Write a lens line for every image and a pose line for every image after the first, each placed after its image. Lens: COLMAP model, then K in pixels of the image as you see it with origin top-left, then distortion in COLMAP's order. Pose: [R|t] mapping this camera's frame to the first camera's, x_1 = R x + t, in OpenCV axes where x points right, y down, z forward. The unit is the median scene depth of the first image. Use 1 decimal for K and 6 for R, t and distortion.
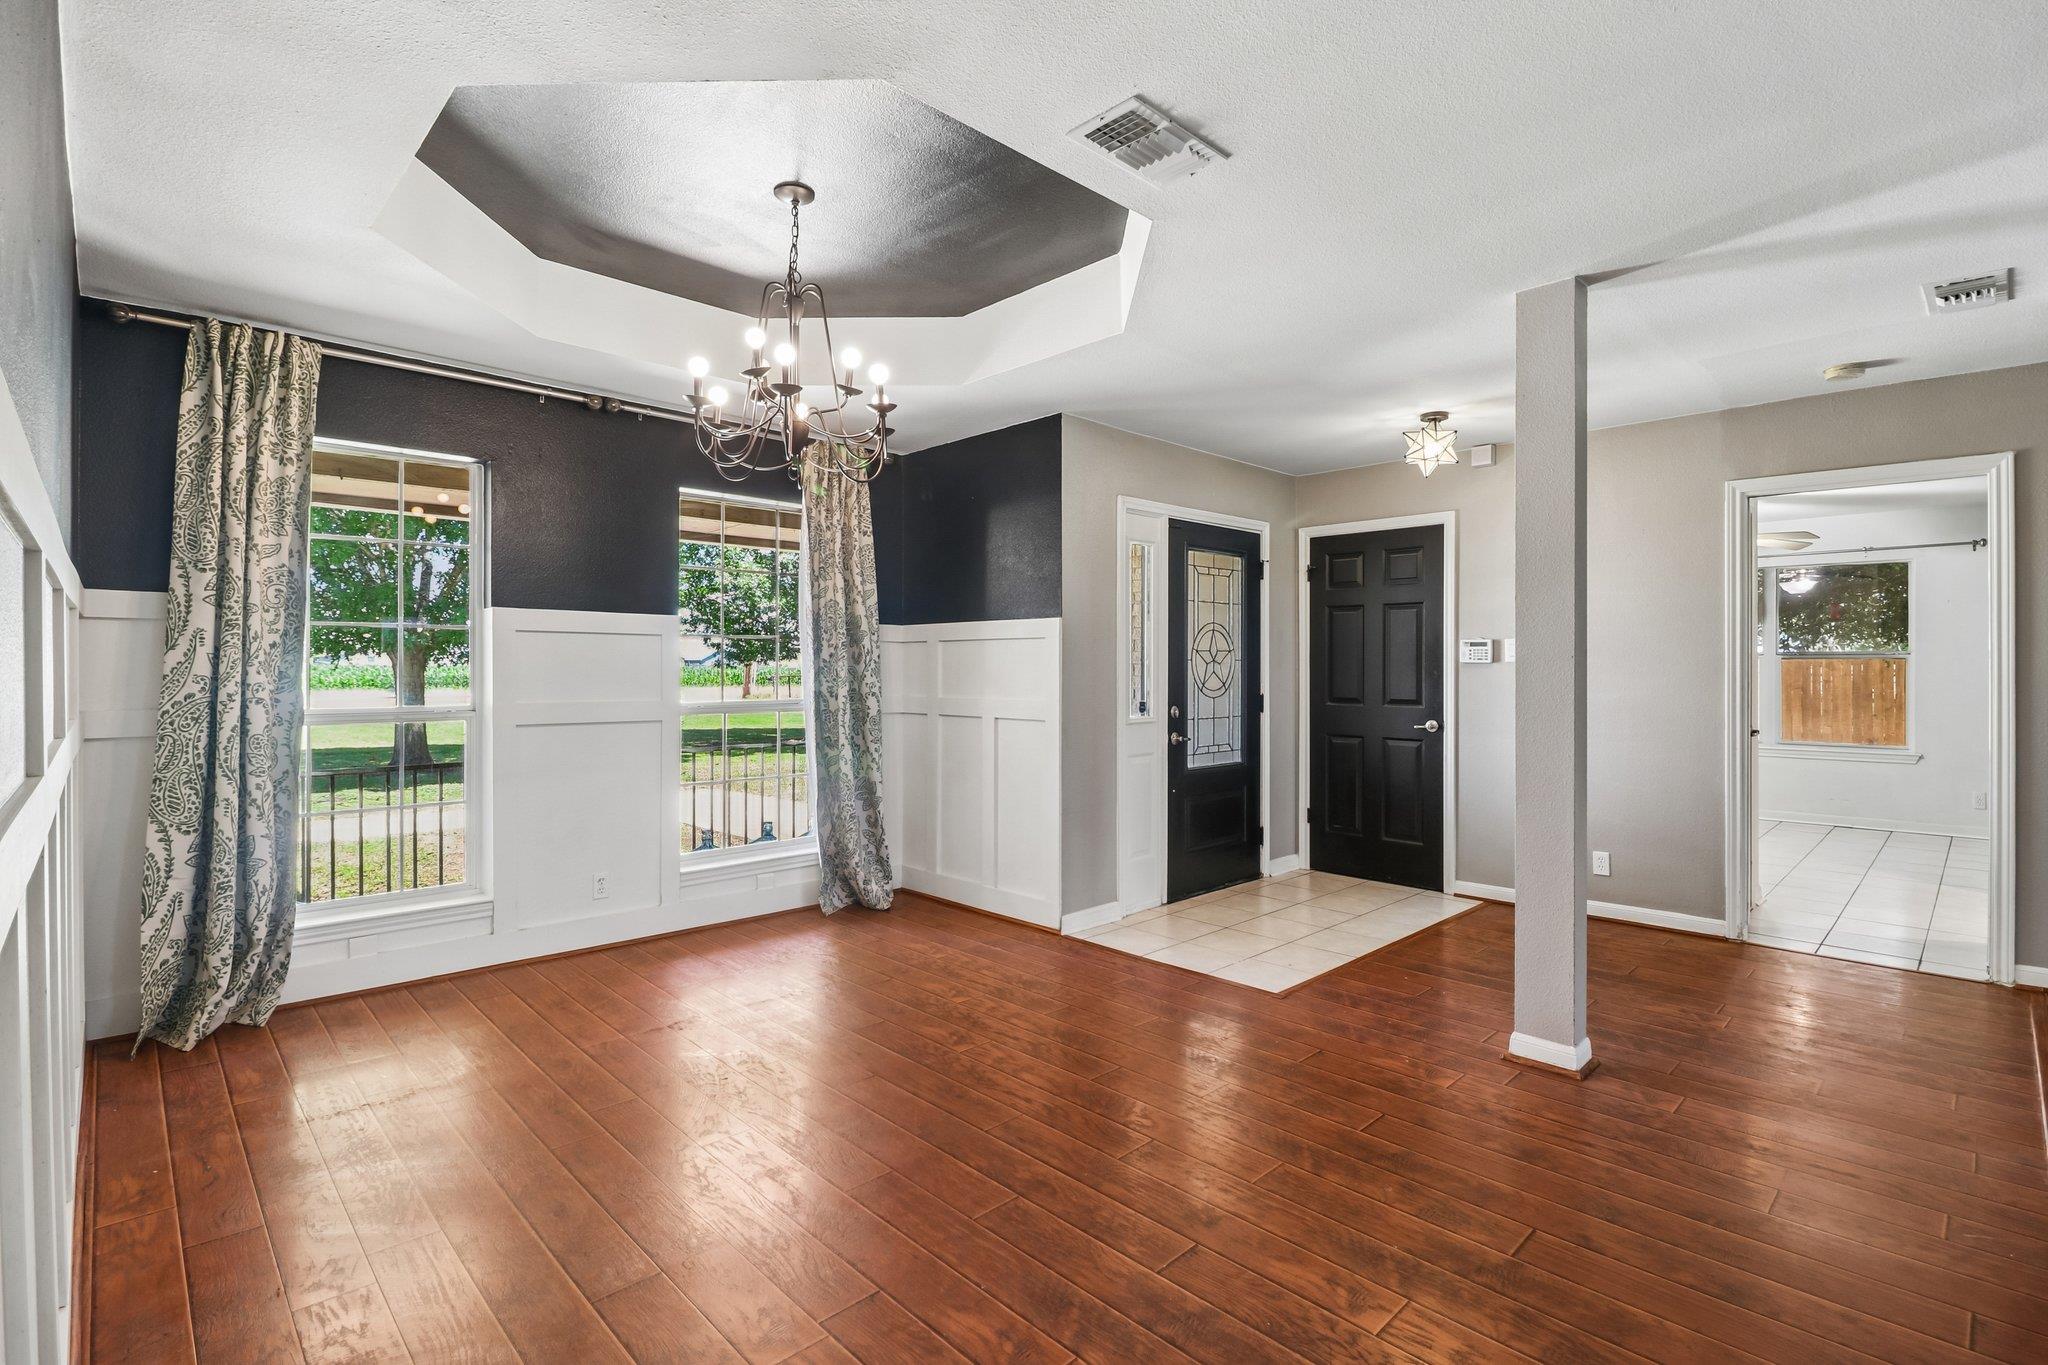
lens RADIAL K [[948.1, 0, 1022.6], [0, 948.1, 671.9], [0, 0, 1]] dist [-0.005784, -0.007559]
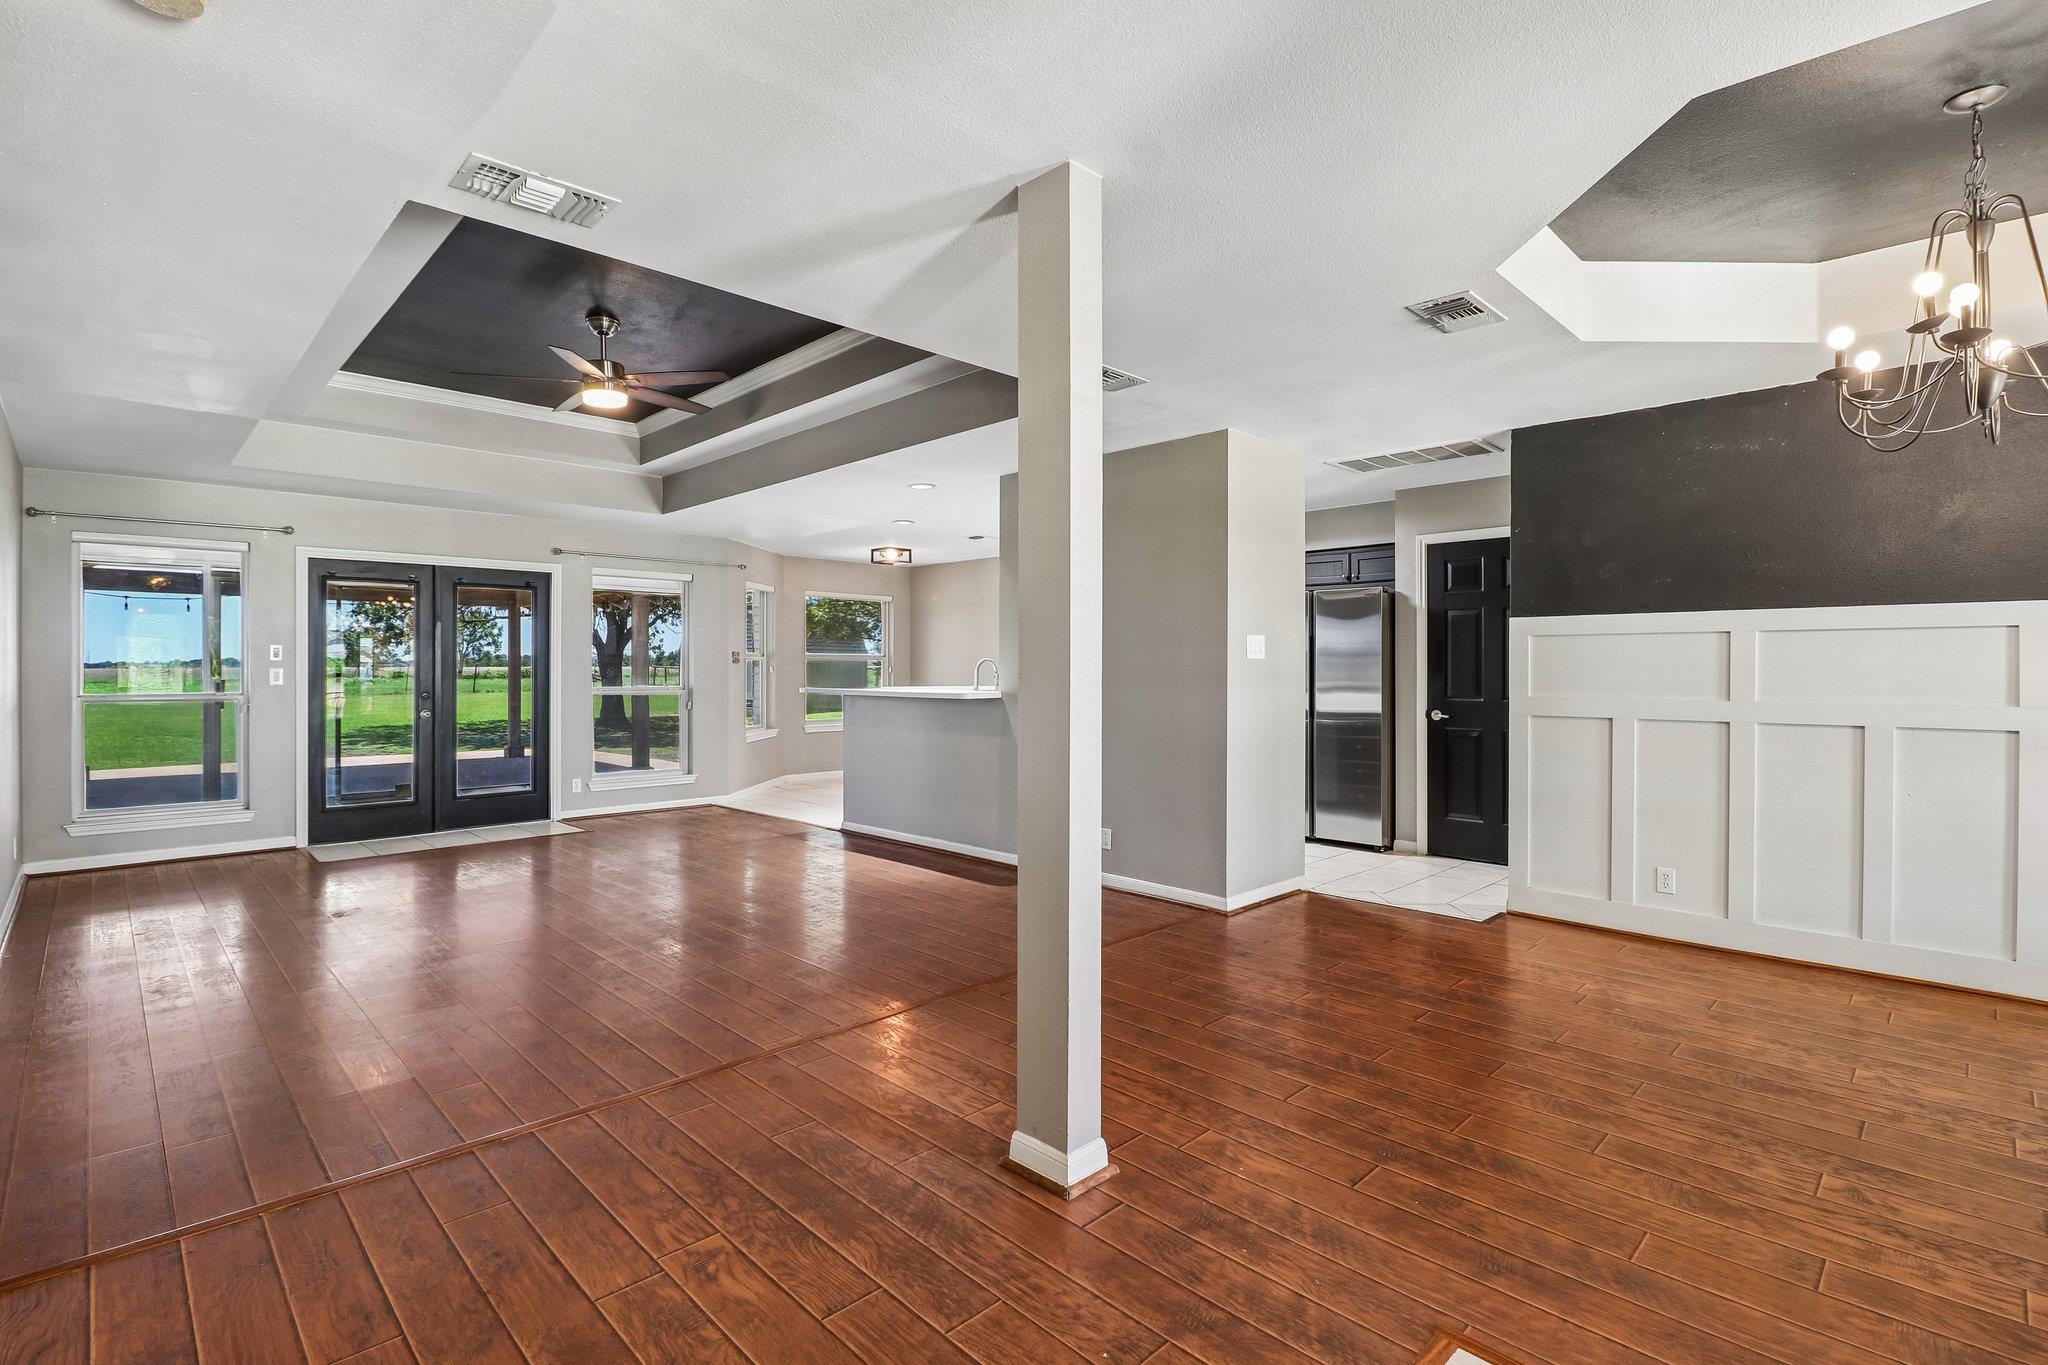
lens RADIAL K [[948.1, 0, 1022.9], [0, 948.1, 673.9], [0, 0, 1]] dist [-0.005784, -0.007559]
pose [[-0.999971, -0.000962, -0.007530, 0.635014], [-0.001056, 0.999923, 0.012404, -0.007739], [0.007517, 0.012411, -0.999895, 1.902988]]
